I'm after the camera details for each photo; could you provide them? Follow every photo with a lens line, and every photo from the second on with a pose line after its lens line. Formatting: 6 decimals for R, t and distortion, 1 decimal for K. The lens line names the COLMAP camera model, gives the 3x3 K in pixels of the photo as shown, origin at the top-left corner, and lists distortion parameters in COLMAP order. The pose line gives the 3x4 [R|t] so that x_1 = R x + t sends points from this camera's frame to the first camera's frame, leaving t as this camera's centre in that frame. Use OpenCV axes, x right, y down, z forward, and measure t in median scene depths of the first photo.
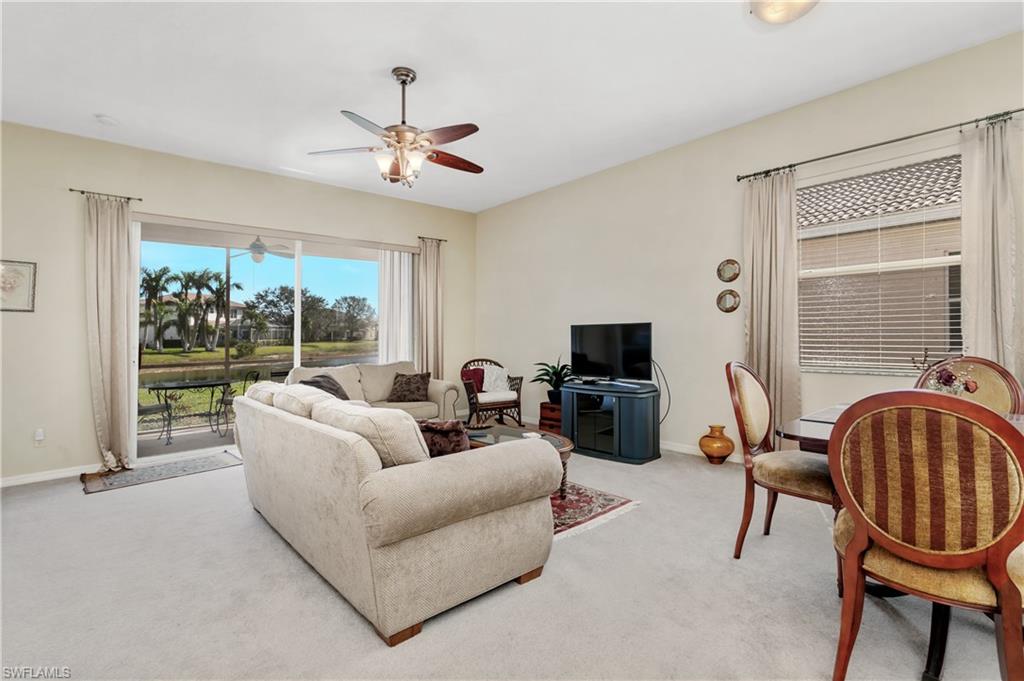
lens RADIAL K [[458.5, 0, 484.6], [0, 458.5, 303.7], [0, 0, 1]] dist [-0.000174, -0.000246]
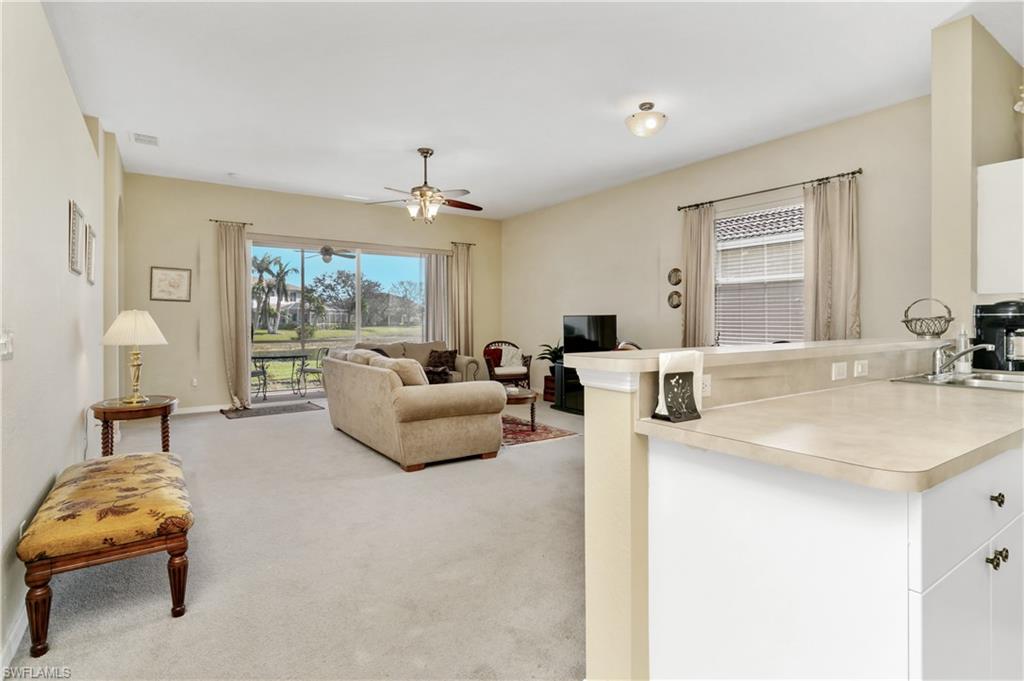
lens RADIAL K [[491.0, 0, 512.6], [0, 491.0, 326.3], [0, 0, 1]] dist [-0.012569, 0.000066]
pose [[0.997092, 0.018001, -0.074055, 0.128024], [-0.012305, 0.996981, 0.076671, -0.023996], [0.075212, -0.075537, 0.994302, -0.340344]]
